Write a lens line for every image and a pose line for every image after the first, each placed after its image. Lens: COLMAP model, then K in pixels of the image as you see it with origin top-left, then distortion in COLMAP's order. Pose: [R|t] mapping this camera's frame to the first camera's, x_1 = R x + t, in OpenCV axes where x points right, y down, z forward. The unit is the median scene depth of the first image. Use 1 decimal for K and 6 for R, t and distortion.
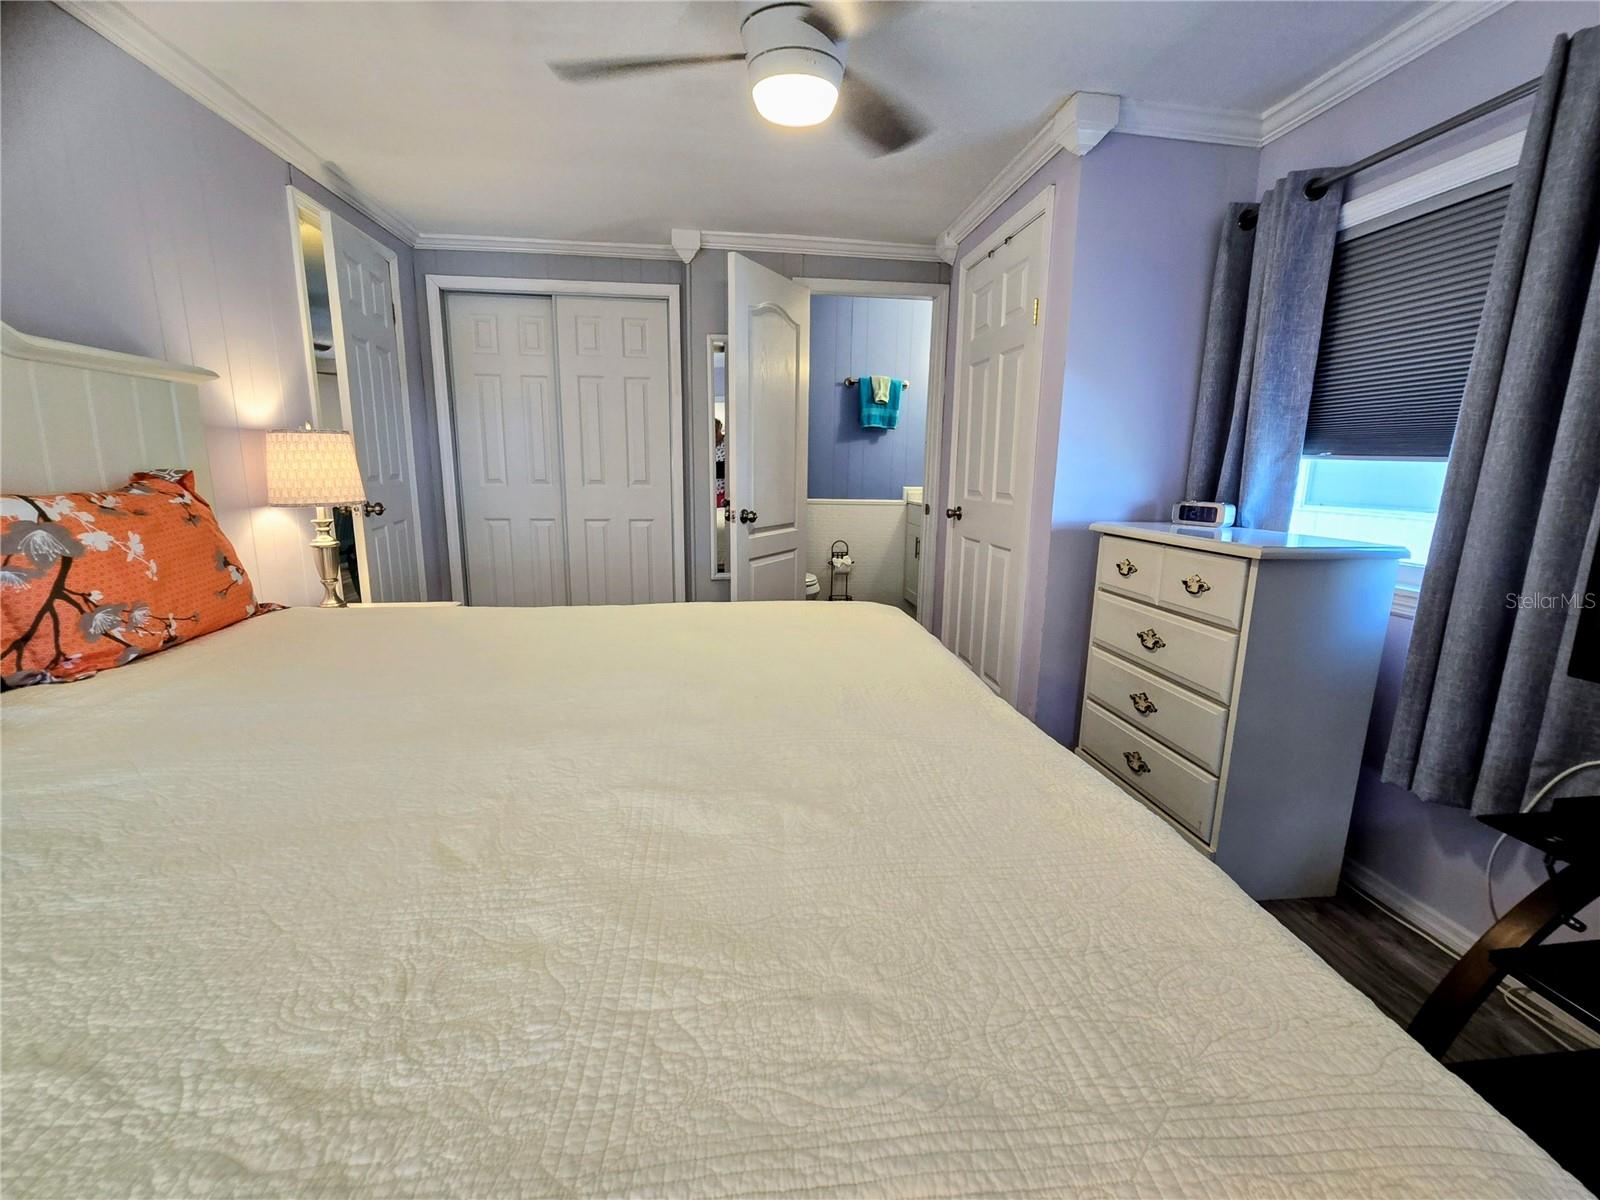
lens RADIAL K [[672.3, 0, 795.4], [0, 672.3, 600.0], [0, 0, 1]] dist [-0.006056, 0.003028]
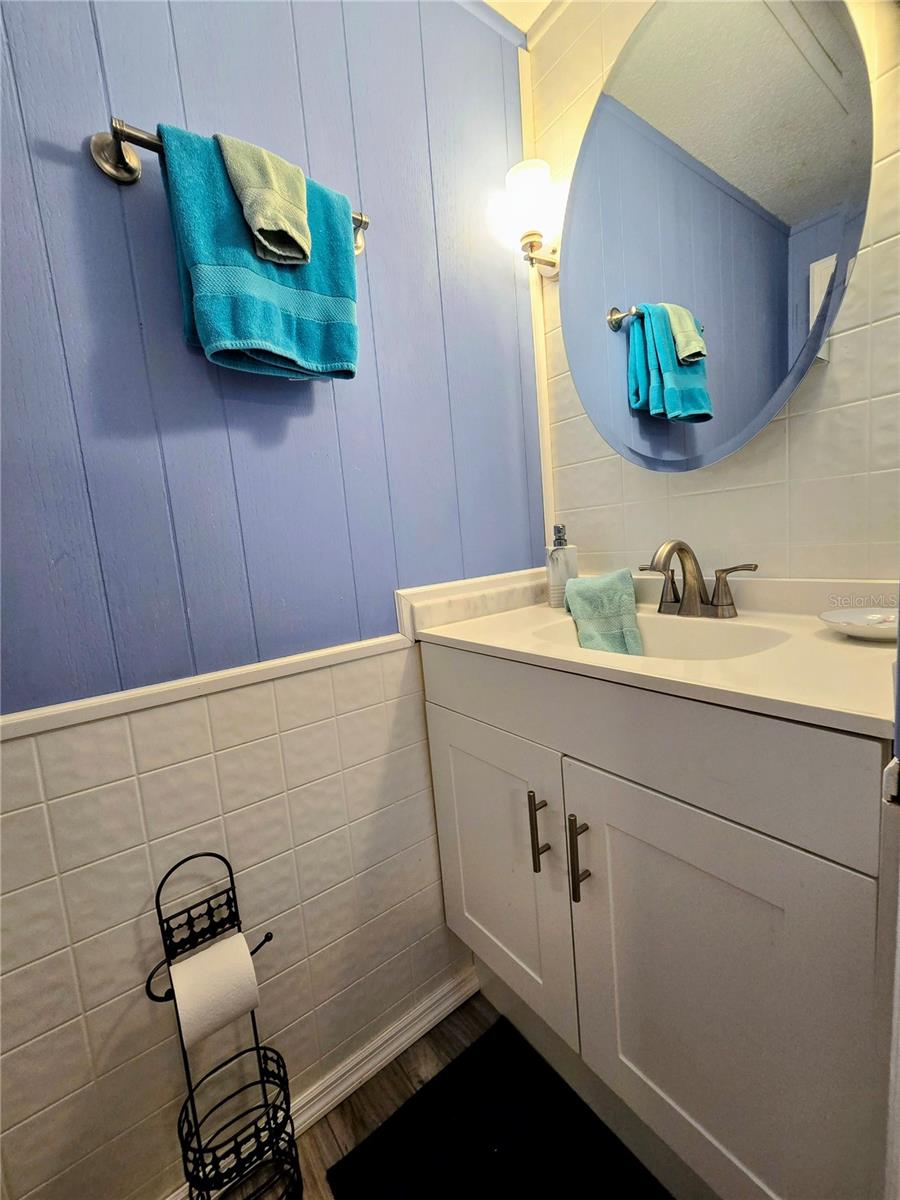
lens RADIAL K [[504.2, 0, 451.9], [0, 504.2, 598.7], [0, 0, 1]] dist [-0.006056, 0.003028]
pose [[0.864962, -0.141313, 0.481530, 0.077481], [0.186026, 0.981461, -0.046128, -0.157175], [-0.466085, 0.129476, 0.875215, 0.829783]]
